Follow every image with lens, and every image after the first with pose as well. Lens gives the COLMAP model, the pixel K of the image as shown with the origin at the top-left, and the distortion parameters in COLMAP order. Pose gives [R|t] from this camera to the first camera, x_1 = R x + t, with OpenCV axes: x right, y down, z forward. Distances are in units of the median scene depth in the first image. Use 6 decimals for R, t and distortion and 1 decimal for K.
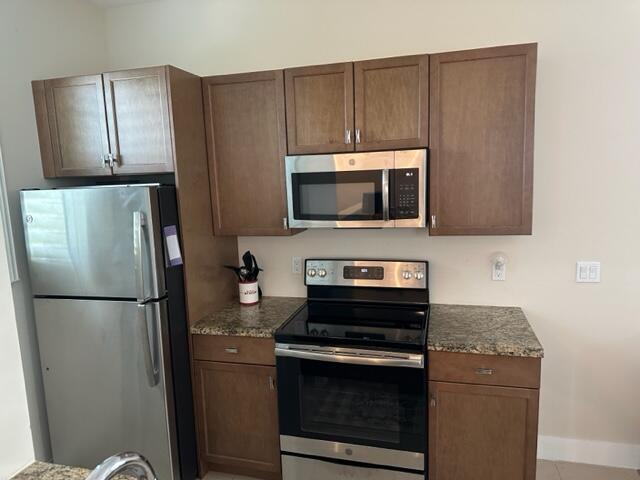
lens RADIAL K [[447.9, 0, 320.0], [0, 447.9, 240.0], [0, 0, 1]] dist [0.062515, -0.084651]
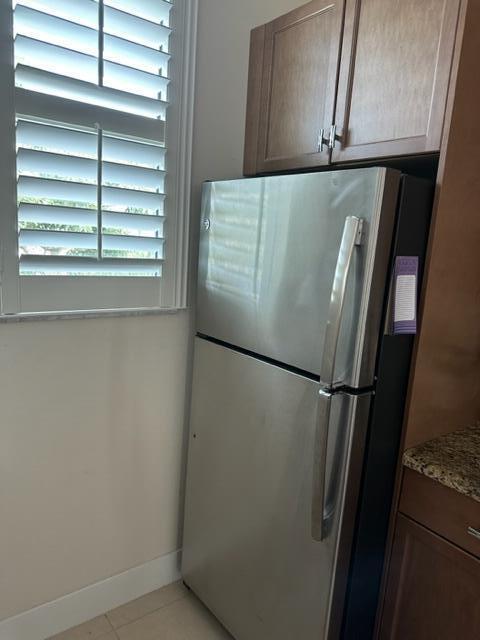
lens RADIAL K [[447.9, 0, 240.0], [0, 447.9, 320.0], [0, 0, 1]] dist [0.062515, -0.084651]
pose [[0.790096, 0.196501, -0.580633, -0.168452], [-0.181827, 0.979724, 0.084144, 0.031003], [0.585394, 0.039093, 0.809806, 0.466654]]
